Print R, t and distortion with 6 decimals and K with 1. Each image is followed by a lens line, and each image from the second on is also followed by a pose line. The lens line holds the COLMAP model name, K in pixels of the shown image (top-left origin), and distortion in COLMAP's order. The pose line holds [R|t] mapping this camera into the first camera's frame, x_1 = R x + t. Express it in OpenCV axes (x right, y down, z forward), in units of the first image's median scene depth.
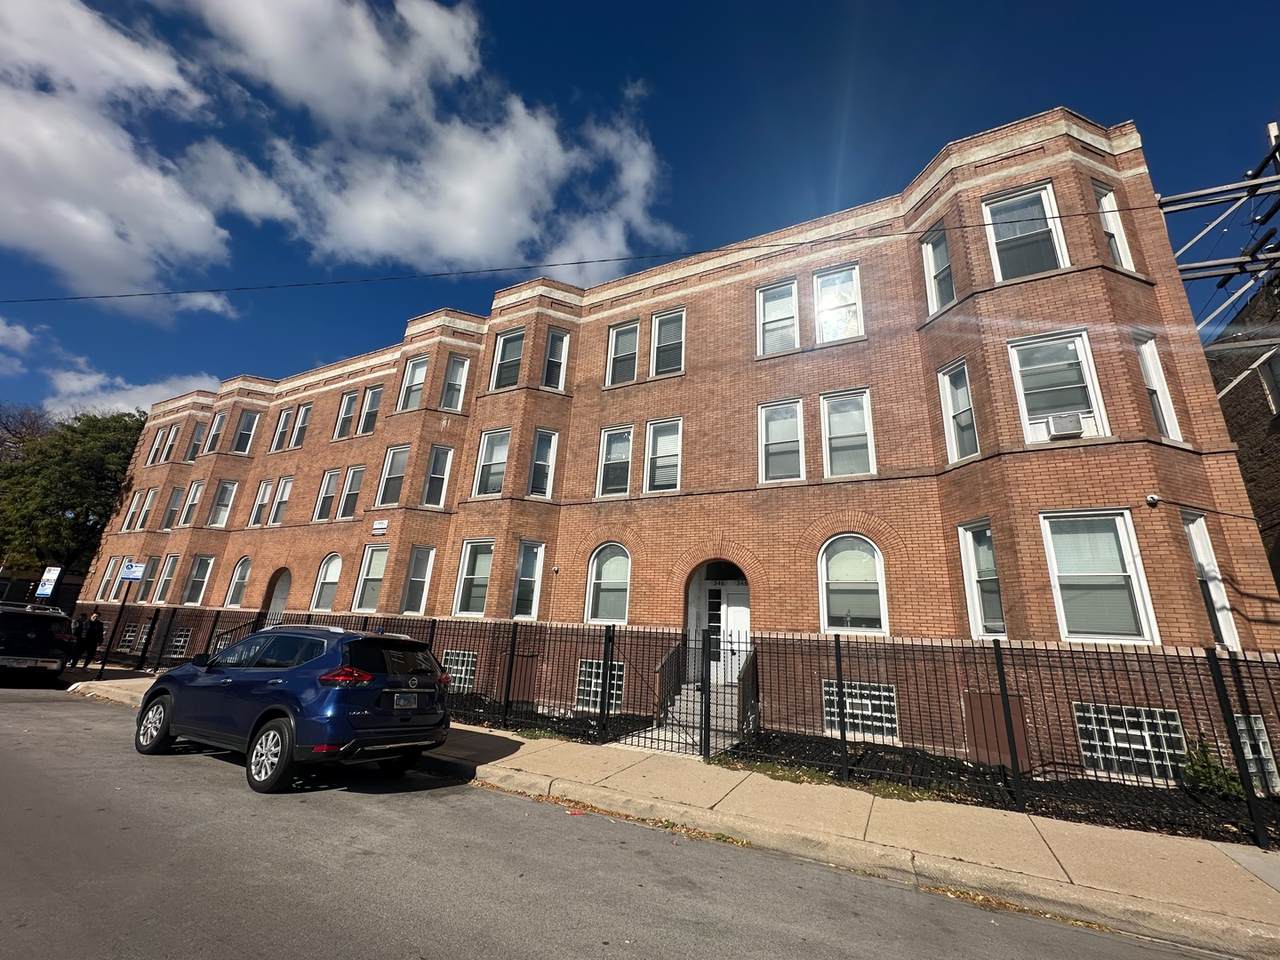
lens RADIAL K [[525.8, 0, 640.0], [0, 525.8, 480.0], [0, 0, 1]] dist [-0.000009, 0.000224]
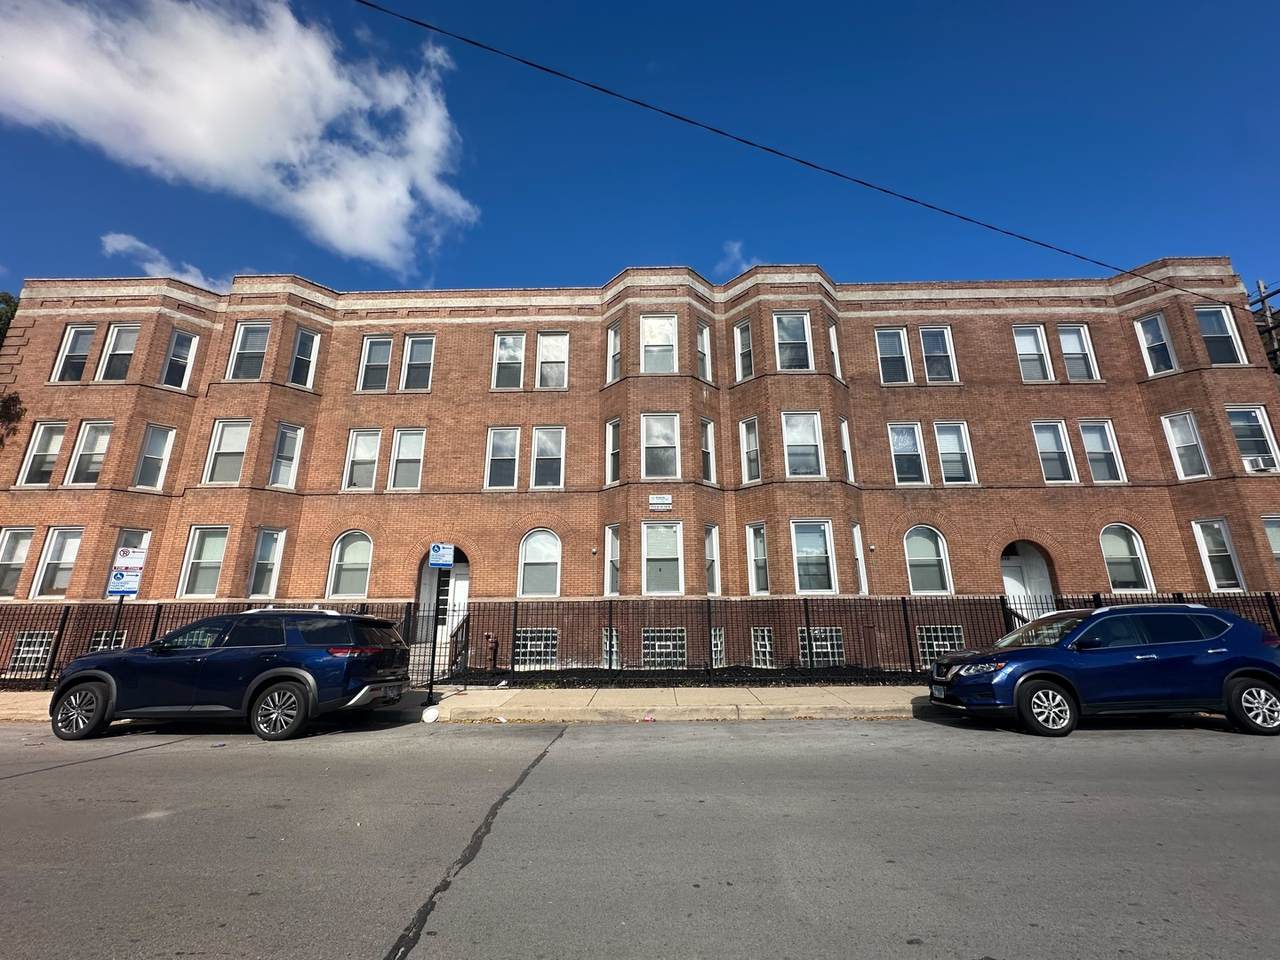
lens RADIAL K [[525.8, 0, 640.0], [0, 525.8, 480.0], [0, 0, 1]] dist [-0.000009, 0.000224]
pose [[0.895349, 0.049055, 0.442655, -1.071206], [-0.075378, 0.996268, 0.042060, 0.017937], [-0.438939, -0.071025, 0.895705, 0.234102]]
